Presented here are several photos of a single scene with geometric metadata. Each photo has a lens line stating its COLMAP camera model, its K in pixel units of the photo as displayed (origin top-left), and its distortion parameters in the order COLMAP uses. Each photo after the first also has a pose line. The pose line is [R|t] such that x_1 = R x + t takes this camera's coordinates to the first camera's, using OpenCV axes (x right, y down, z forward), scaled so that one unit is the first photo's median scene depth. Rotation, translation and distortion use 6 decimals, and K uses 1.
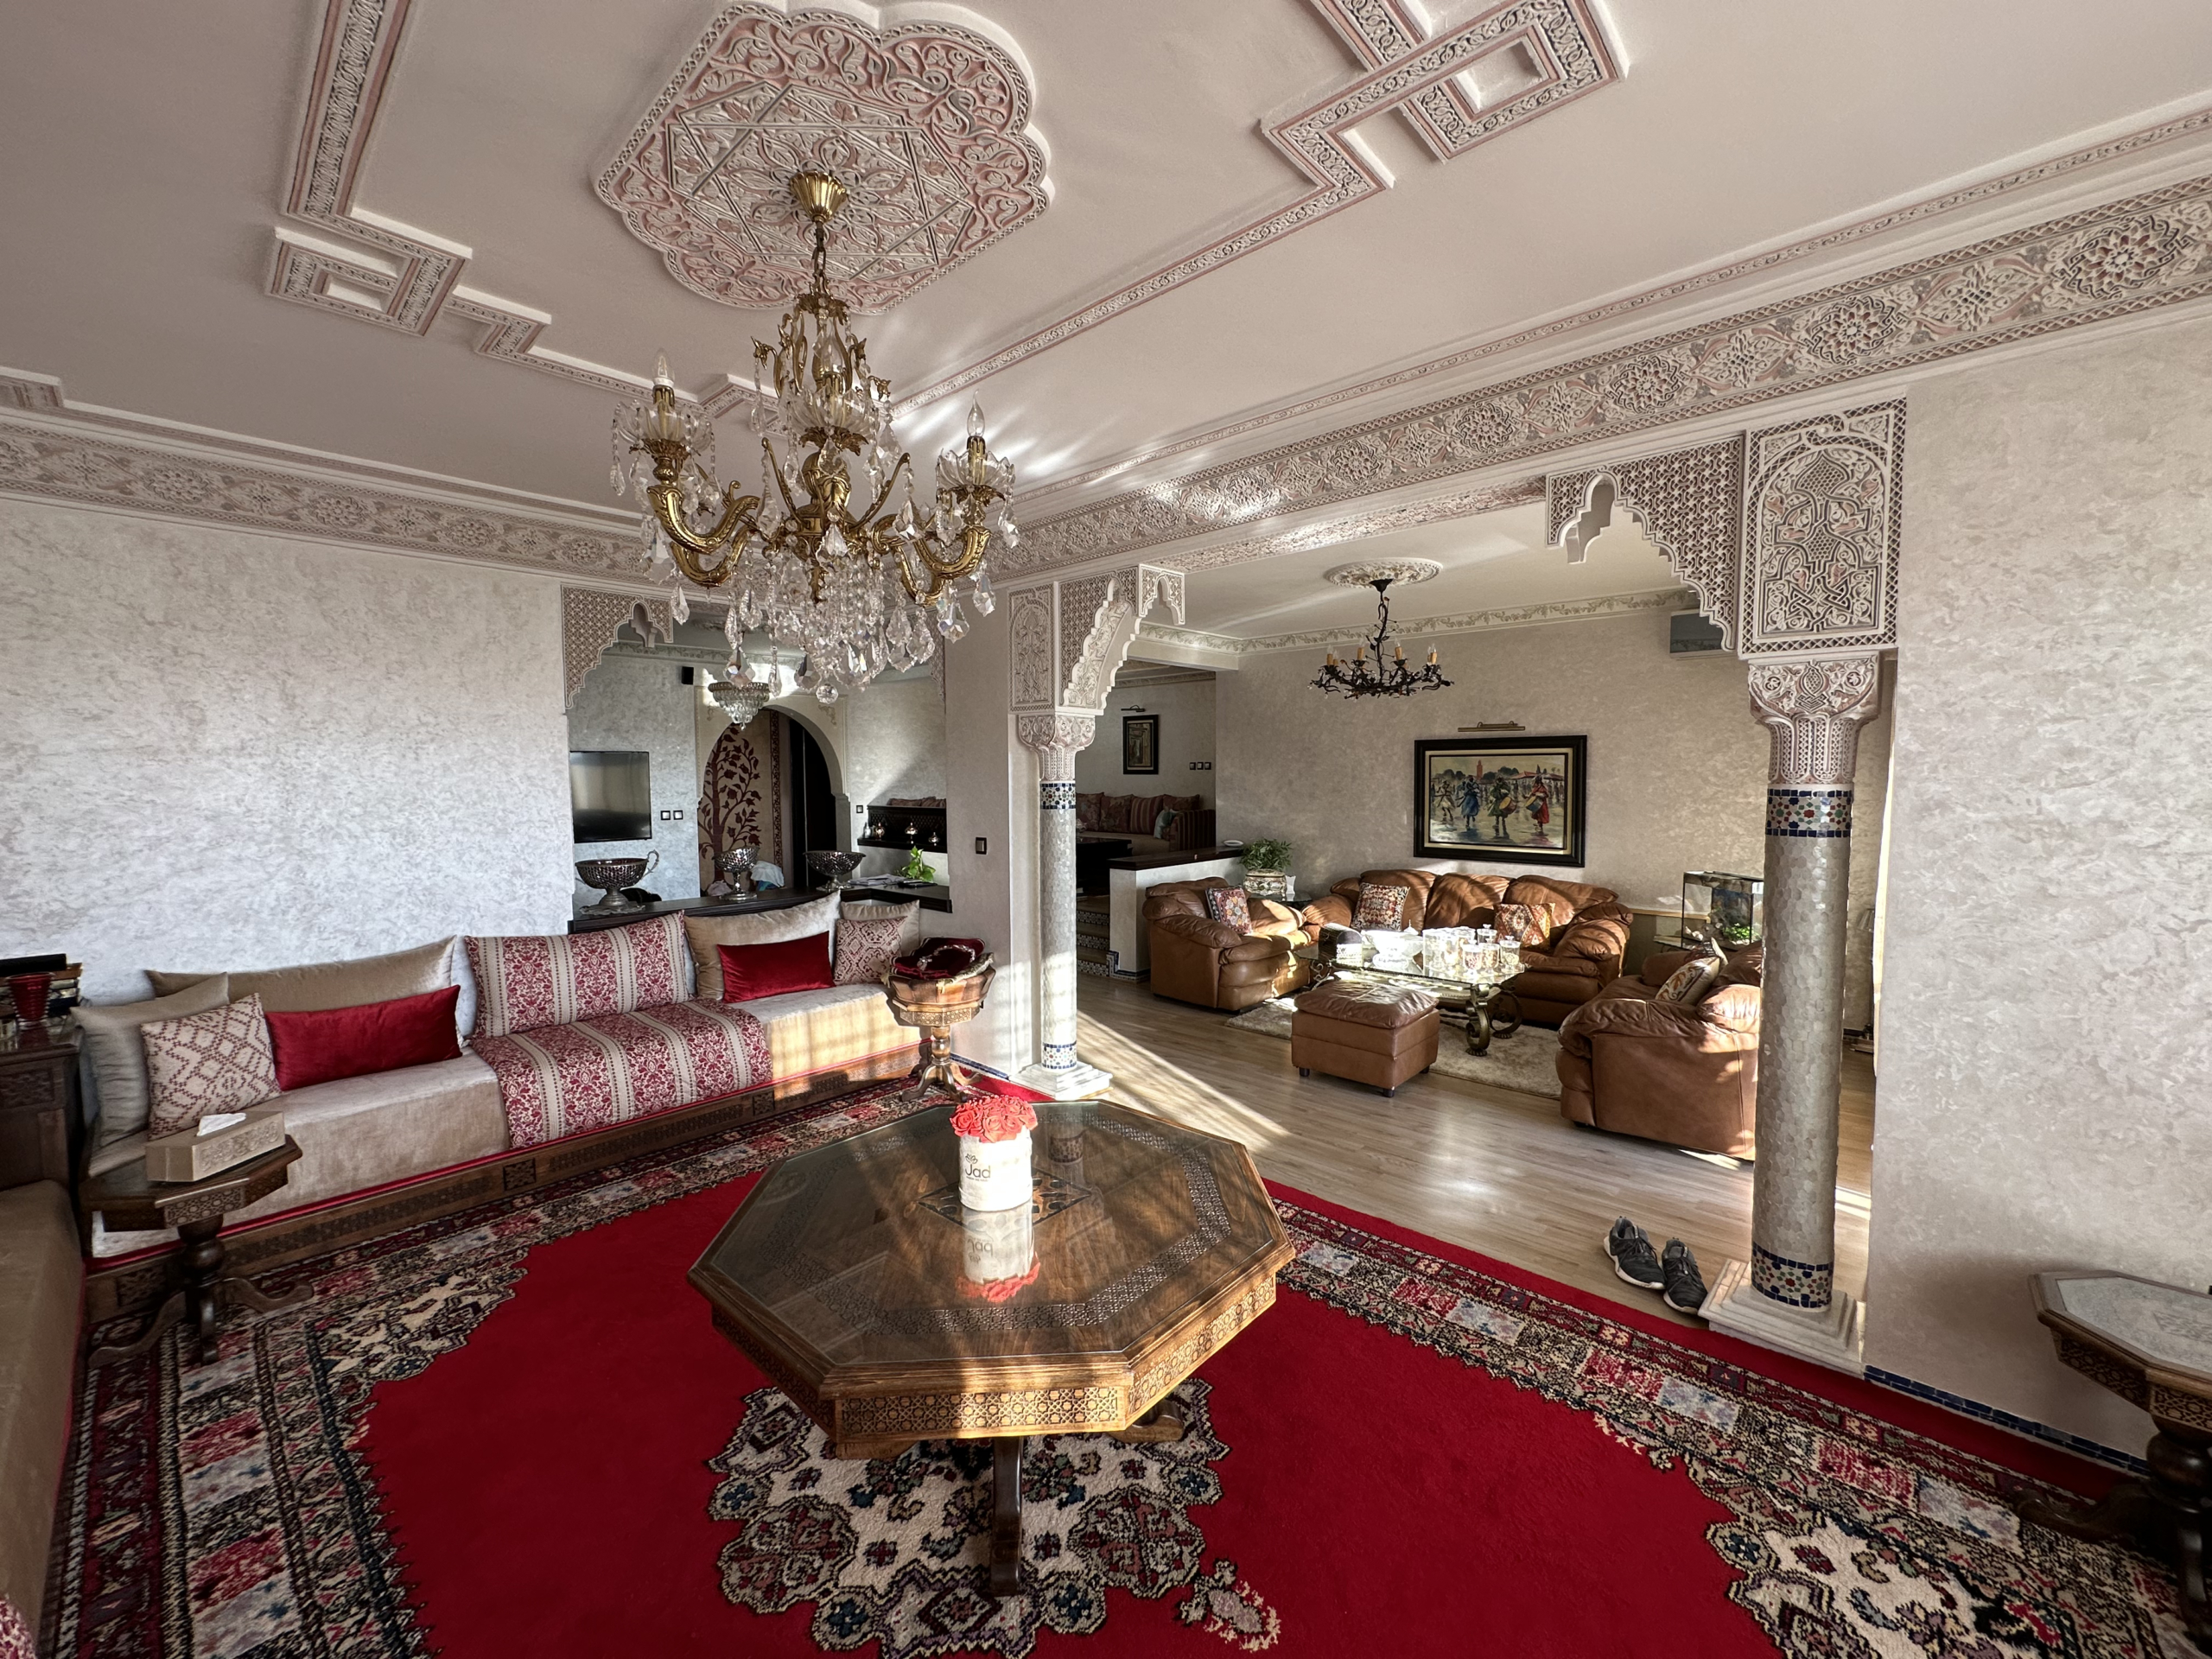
lens RADIAL K [[881.8, 0, 1110.8], [0, 881.8, 827.9], [0, 0, 1]] dist [-0.004383, 0.000977]
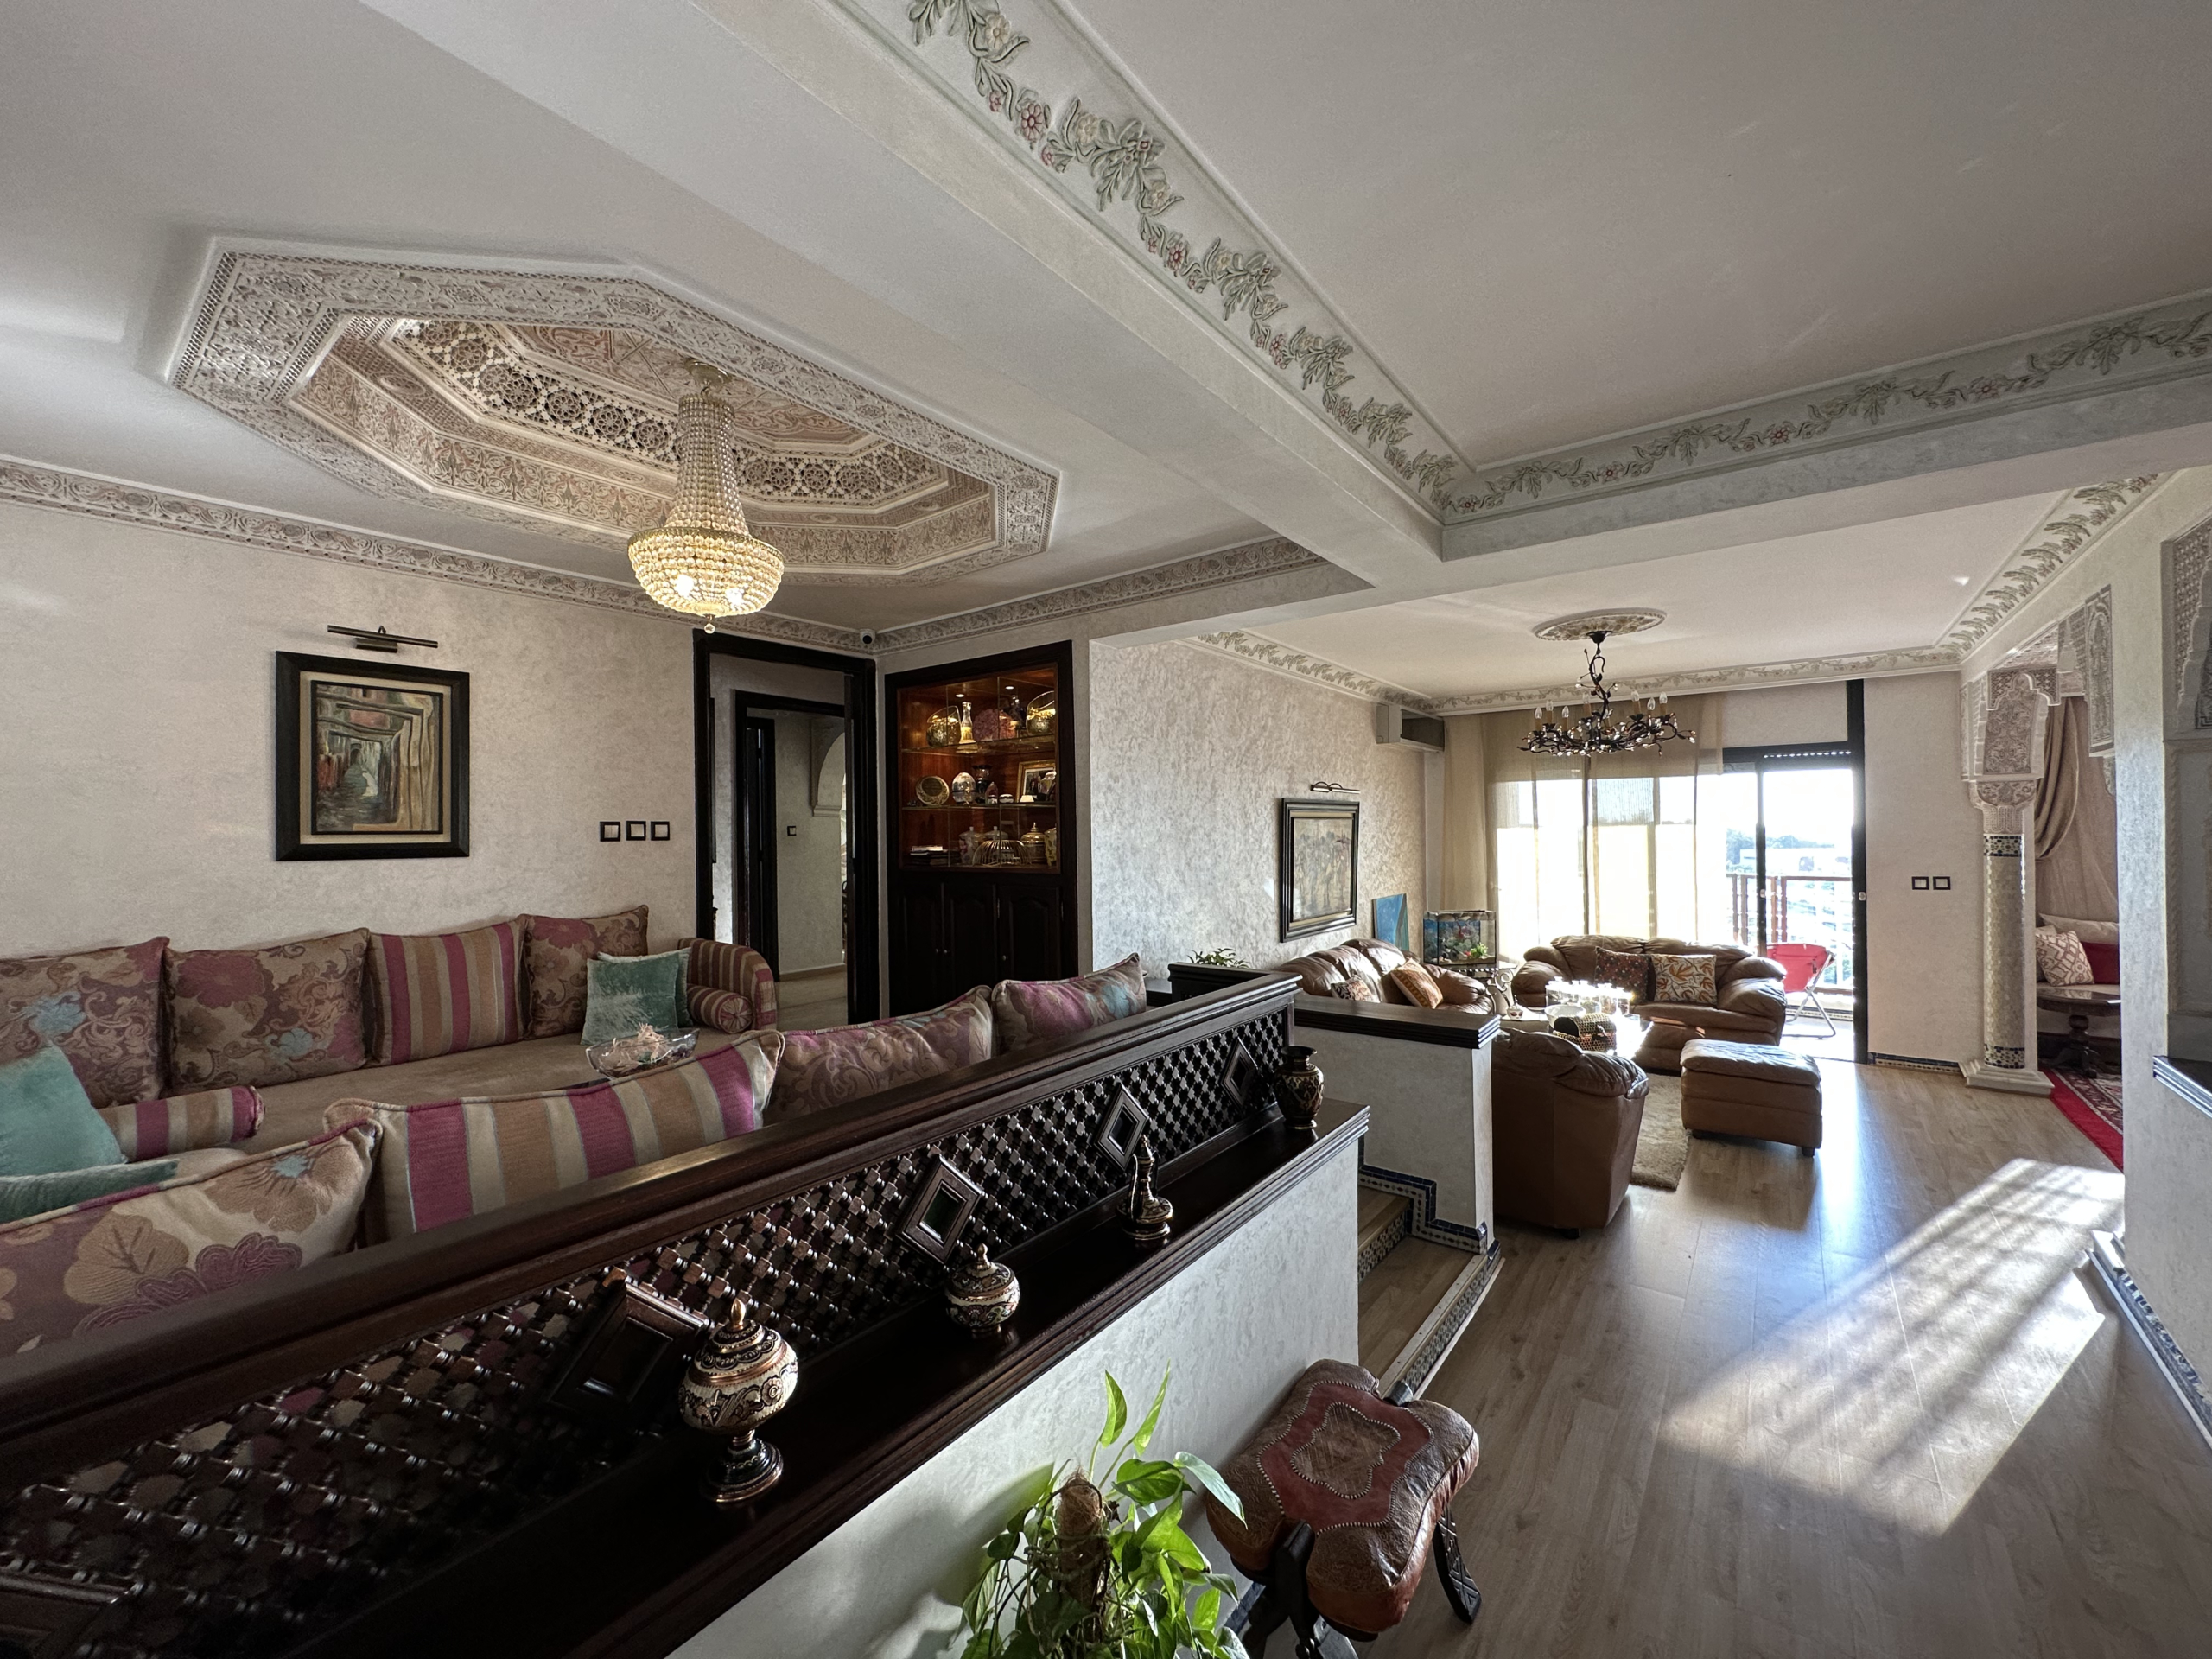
lens RADIAL K [[881.8, 0, 1105.4], [0, 881.8, 829.6], [0, 0, 1]] dist [-0.004383, 0.000977]
pose [[-0.081513, 0.002650, 0.996669, -0.470640], [0.068372, 0.997656, 0.002939, -0.091805], [-0.994324, 0.068384, -0.081503, 1.302522]]
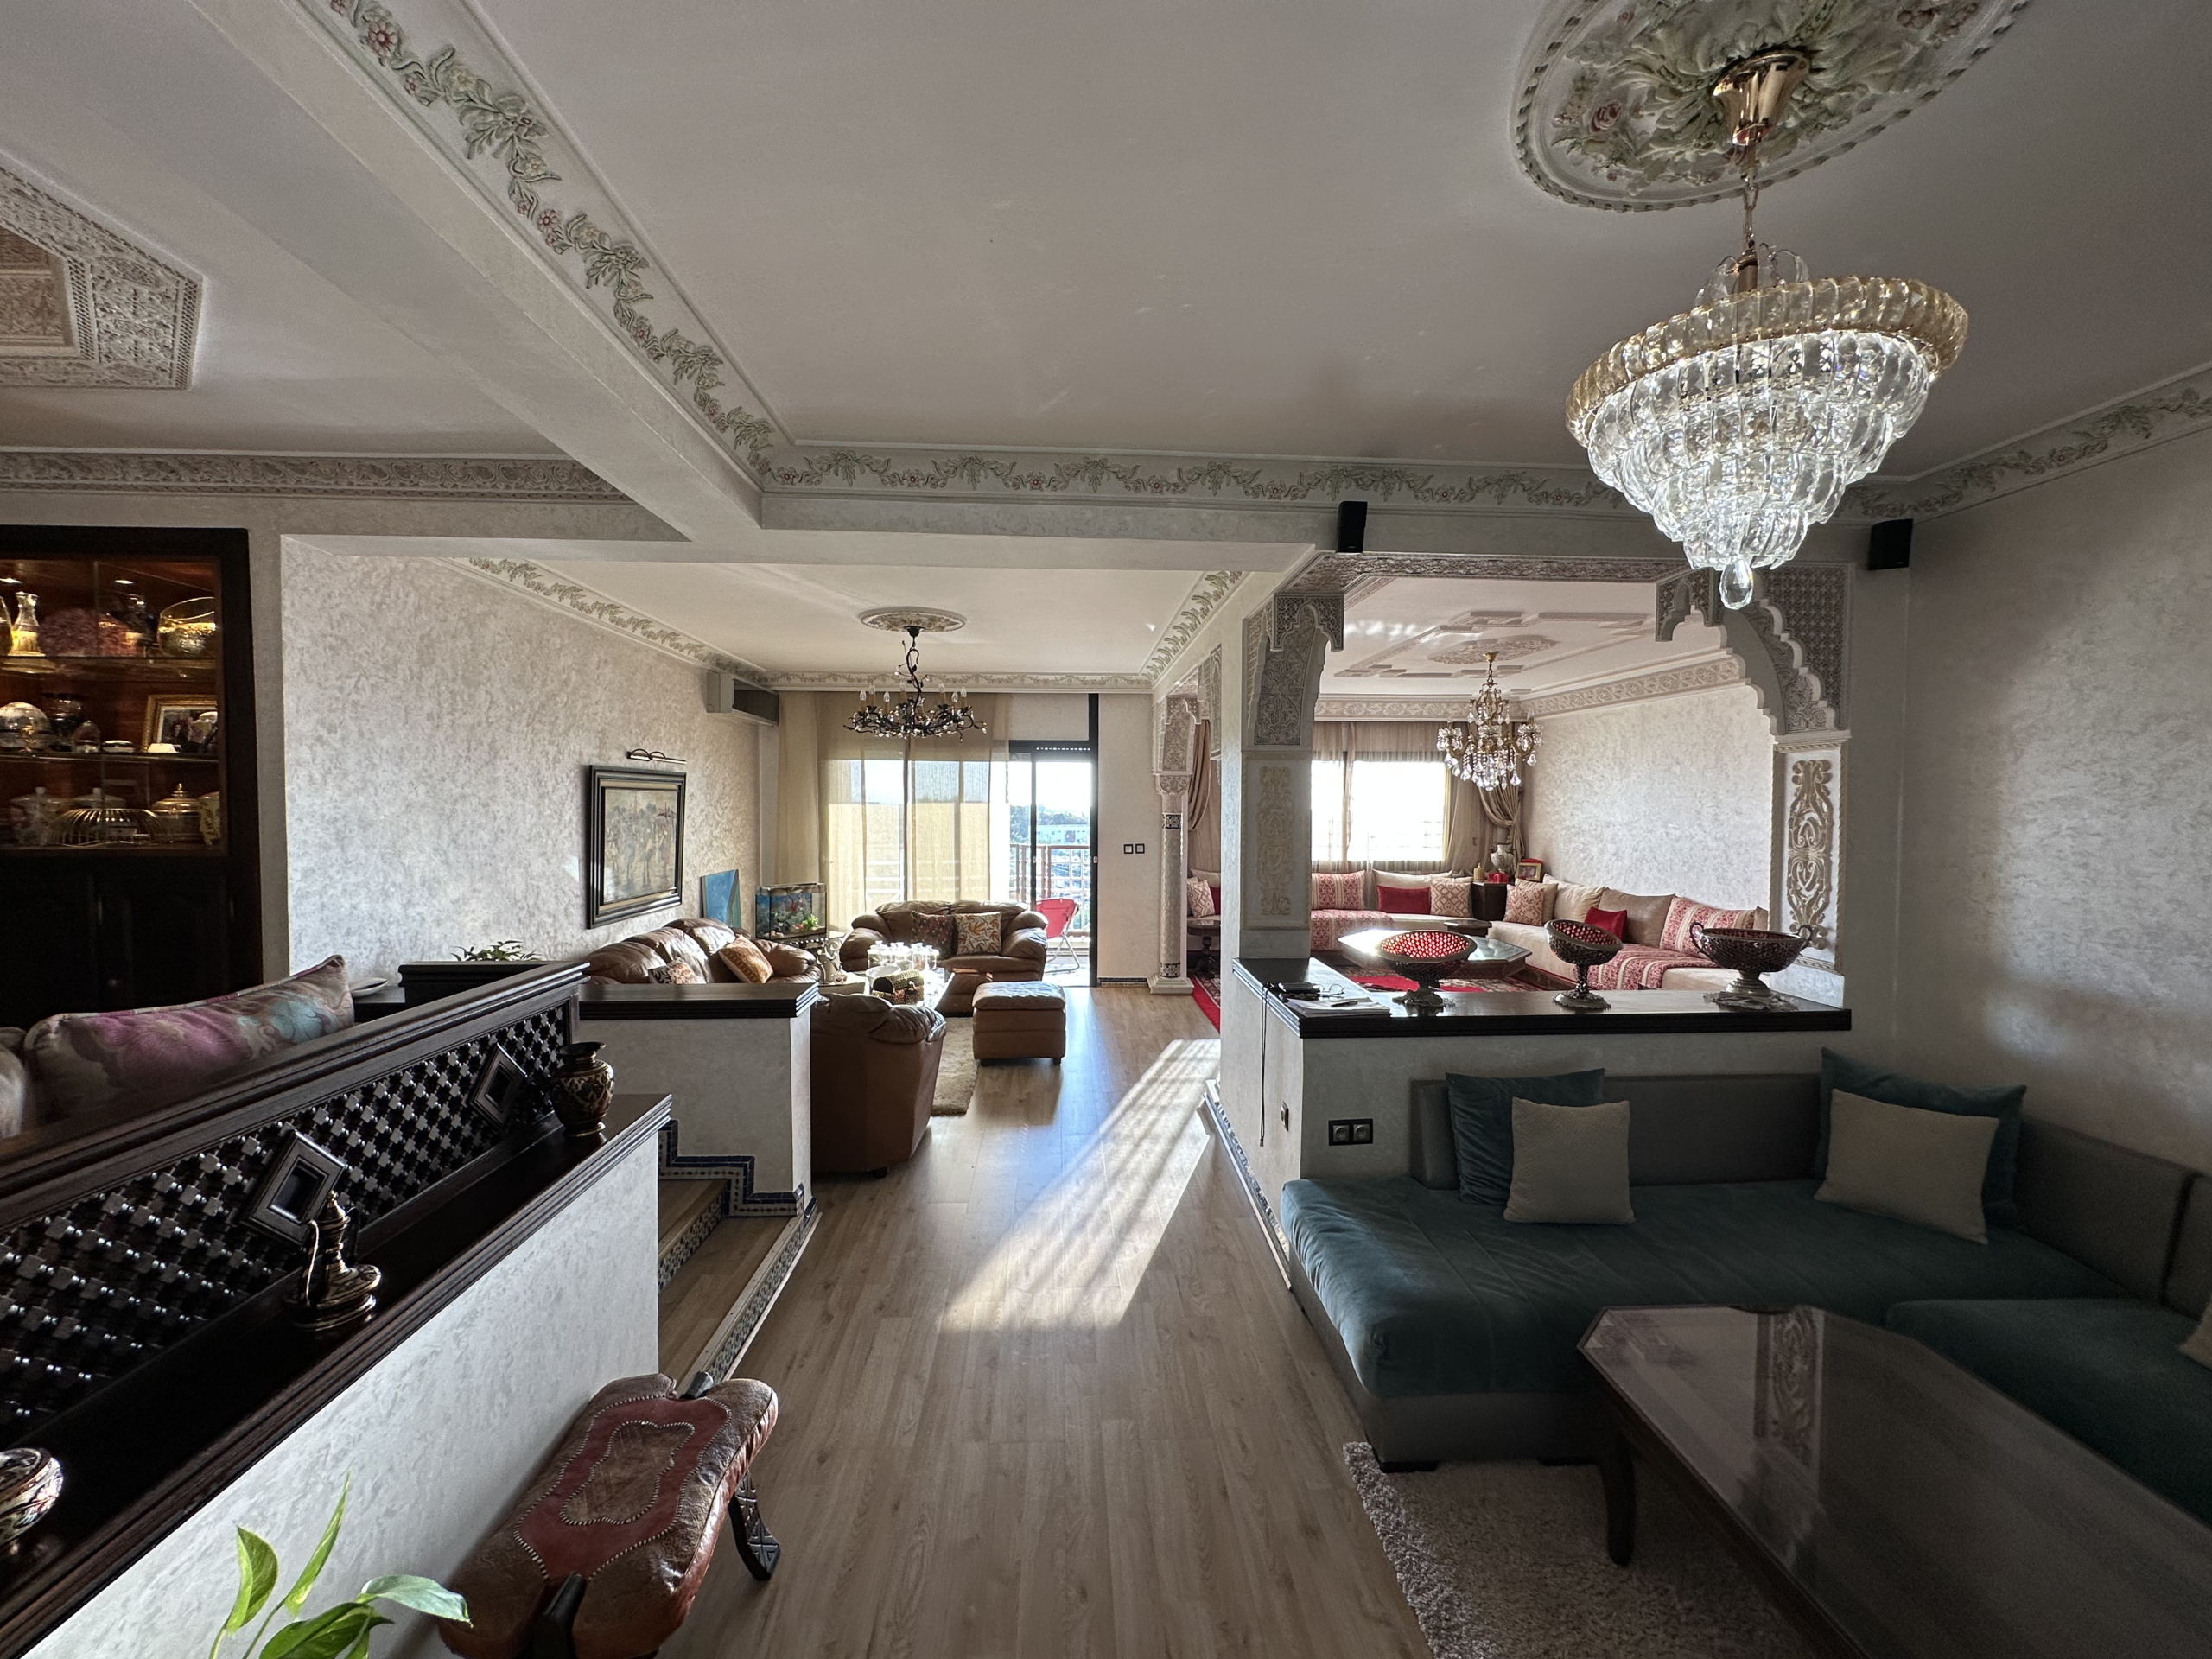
lens RADIAL K [[881.8, 0, 1104.7], [0, 881.8, 830.6], [0, 0, 1]] dist [-0.004383, 0.000977]
pose [[-0.712934, -0.023466, 0.700838, -0.472631], [0.035866, 0.996912, 0.069864, -0.088114], [-0.700313, 0.074945, -0.709891, 1.286208]]
